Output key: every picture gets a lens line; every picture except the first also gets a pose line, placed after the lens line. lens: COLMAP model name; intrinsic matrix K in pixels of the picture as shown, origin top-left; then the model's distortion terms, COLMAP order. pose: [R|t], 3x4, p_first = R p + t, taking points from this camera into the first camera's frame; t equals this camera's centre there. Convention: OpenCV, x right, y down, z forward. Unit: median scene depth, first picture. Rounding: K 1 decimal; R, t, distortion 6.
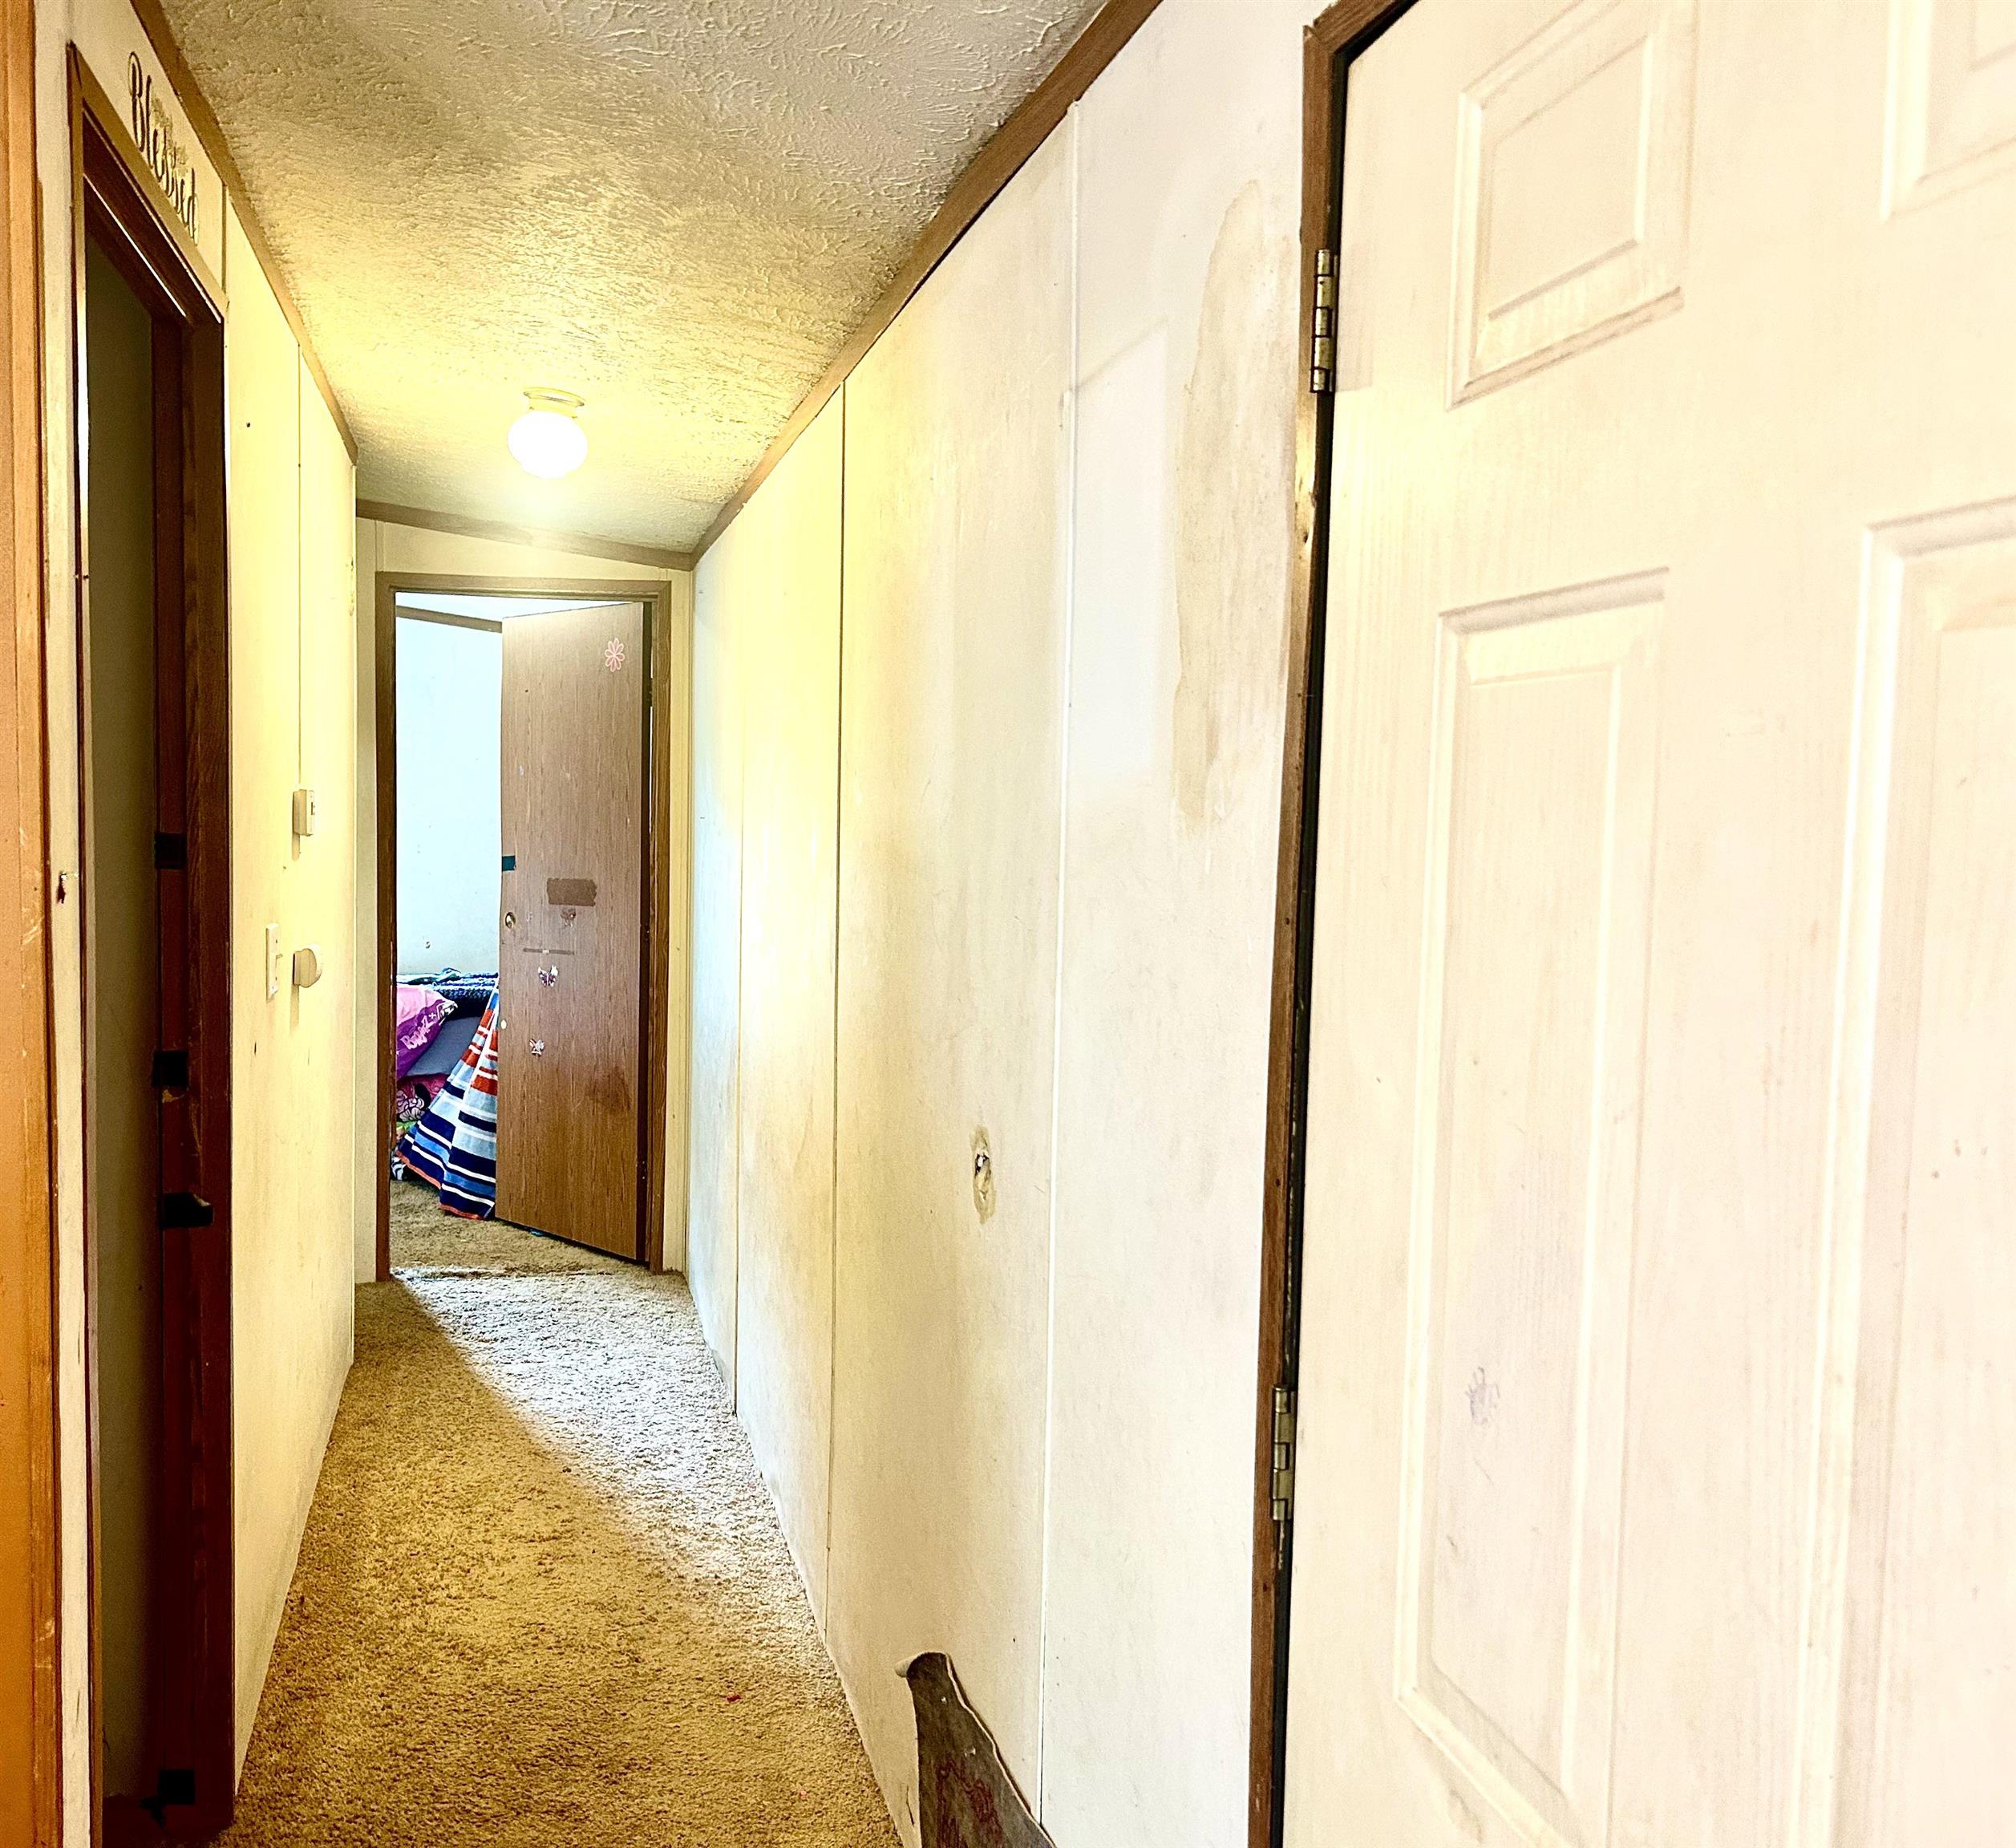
lens RADIAL K [[1713.3, 0, 1008.0], [0, 1713.3, 924.0], [0, 0, 1]] dist [-0.000147, -0.000074]
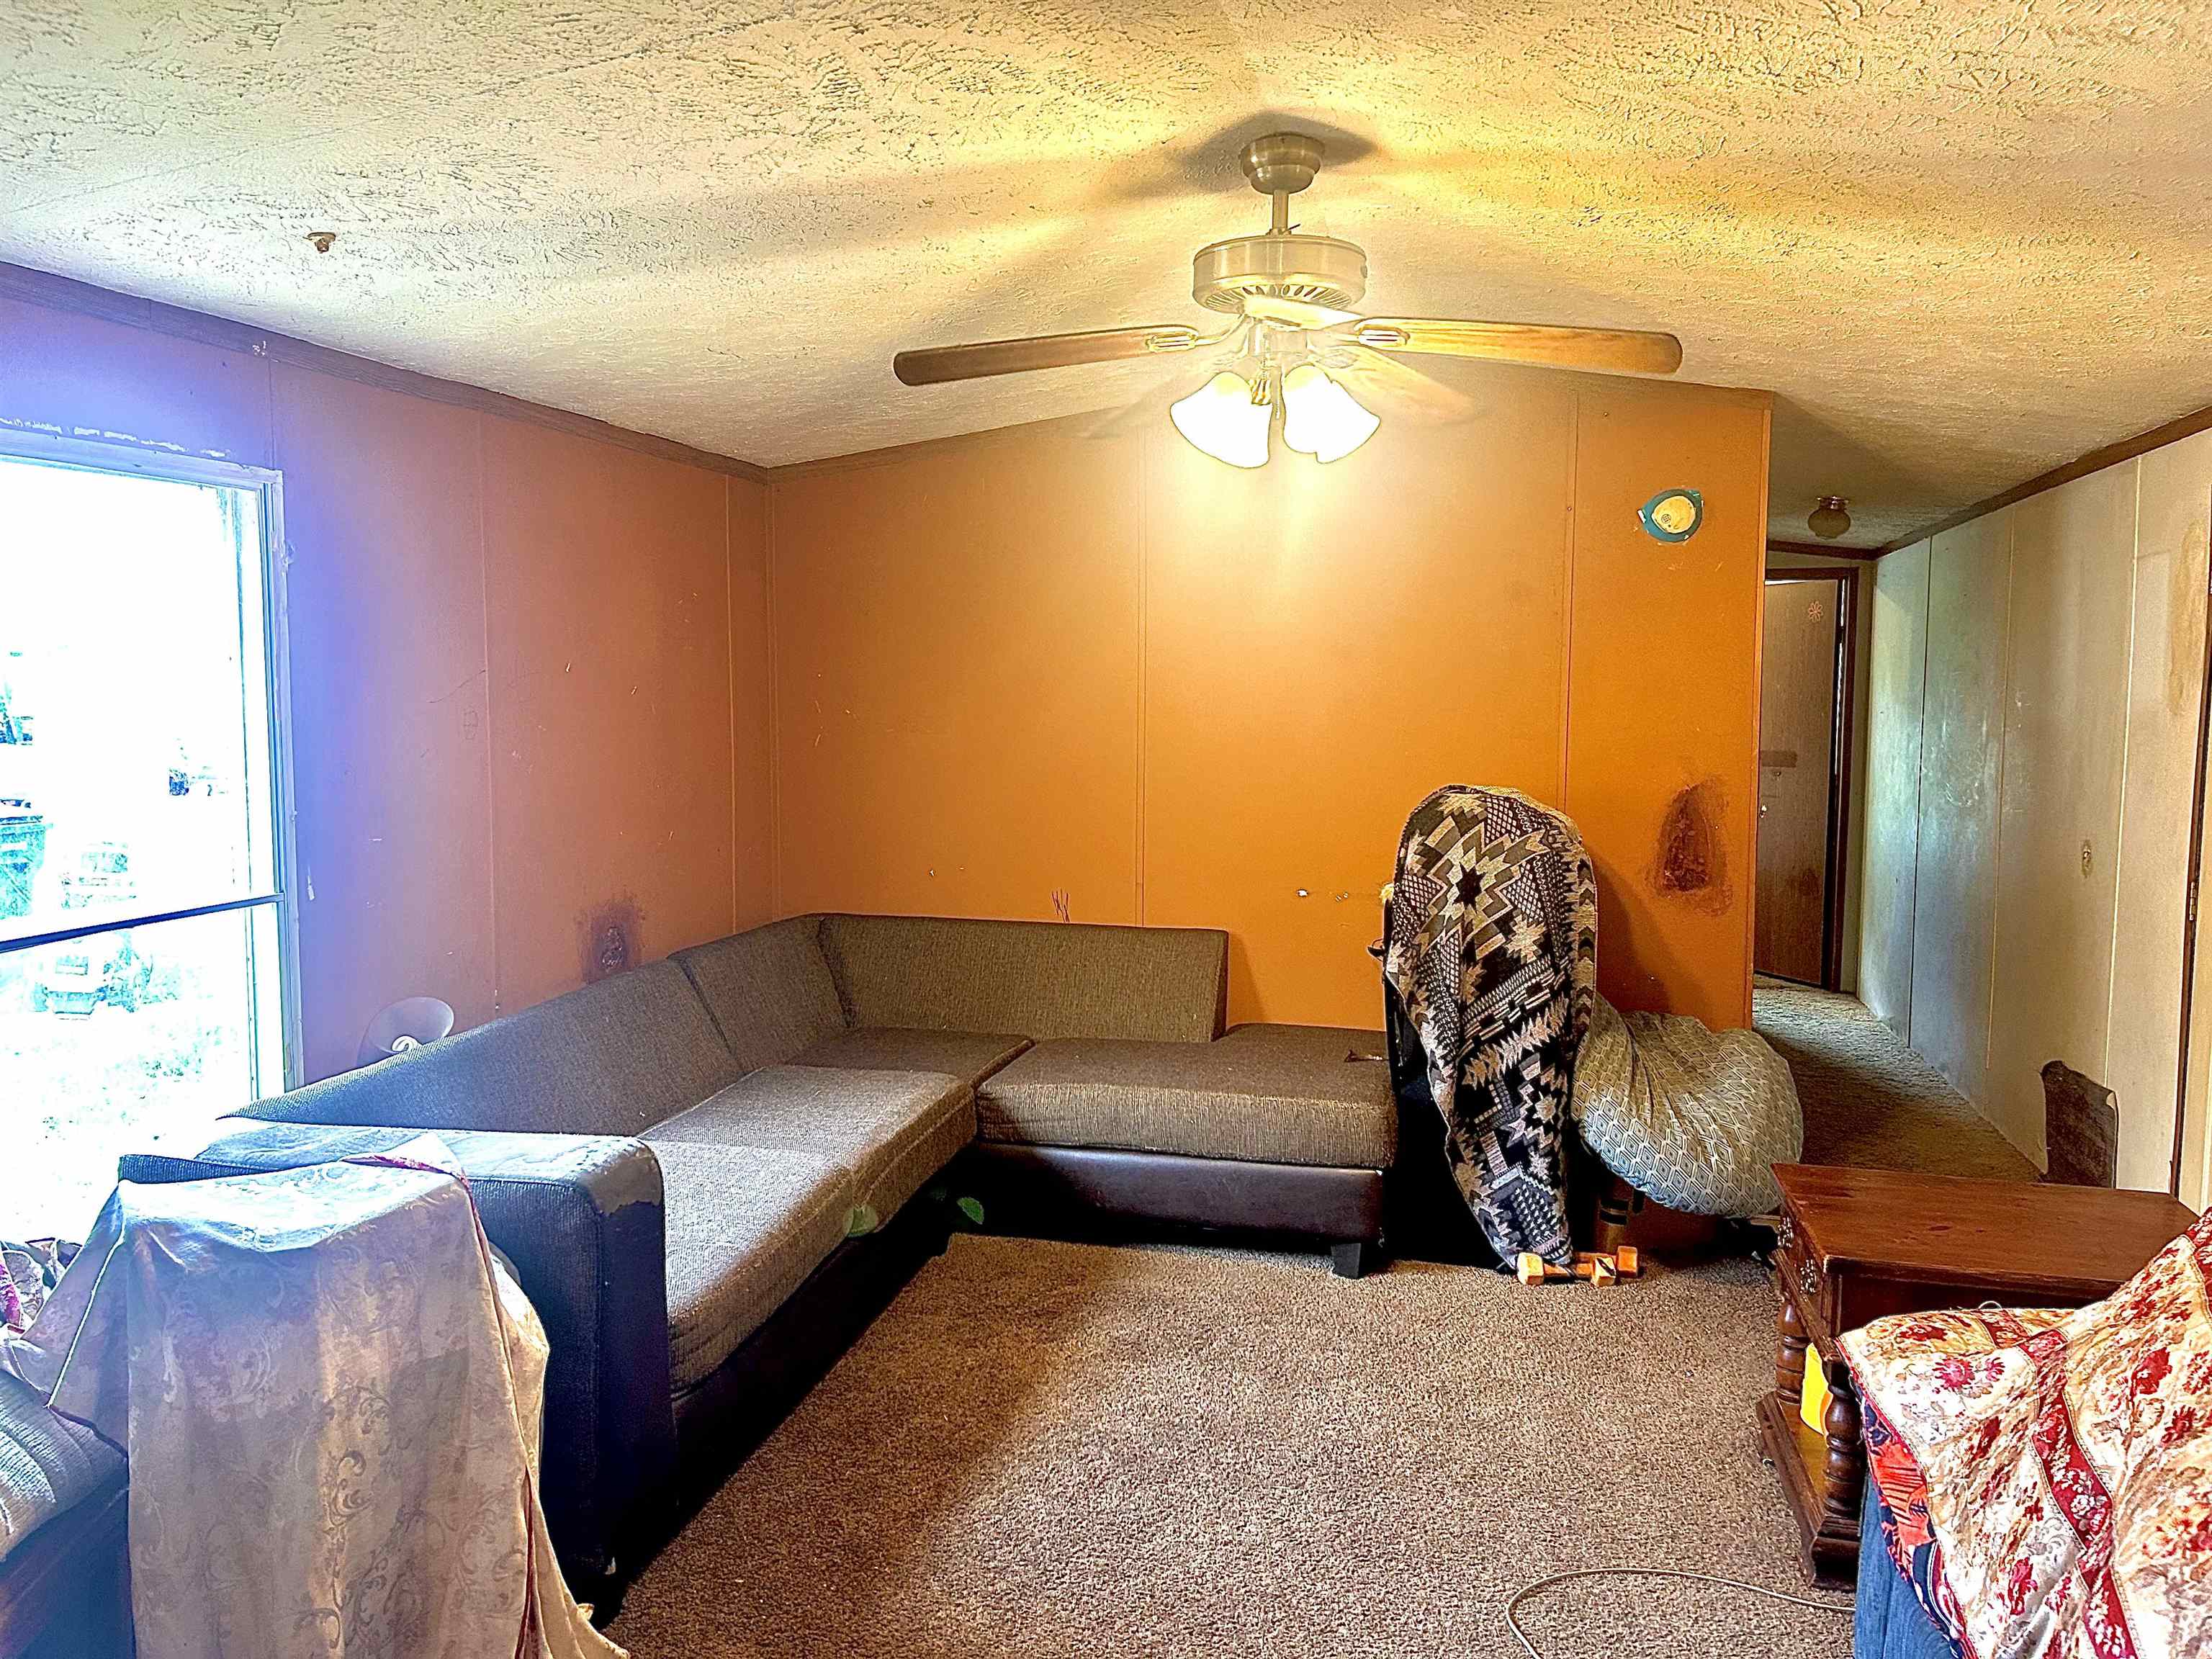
lens RADIAL K [[1675.4, 0, 1106.0], [0, 1675.4, 829.5], [0, 0, 1]] dist [0.089042, -0.124828]
pose [[0.867213, 0.023372, -0.497388, -0.022274], [-0.018425, 0.999720, 0.014851, 0.093430], [0.497595, -0.003714, 0.867401, -1.838954]]
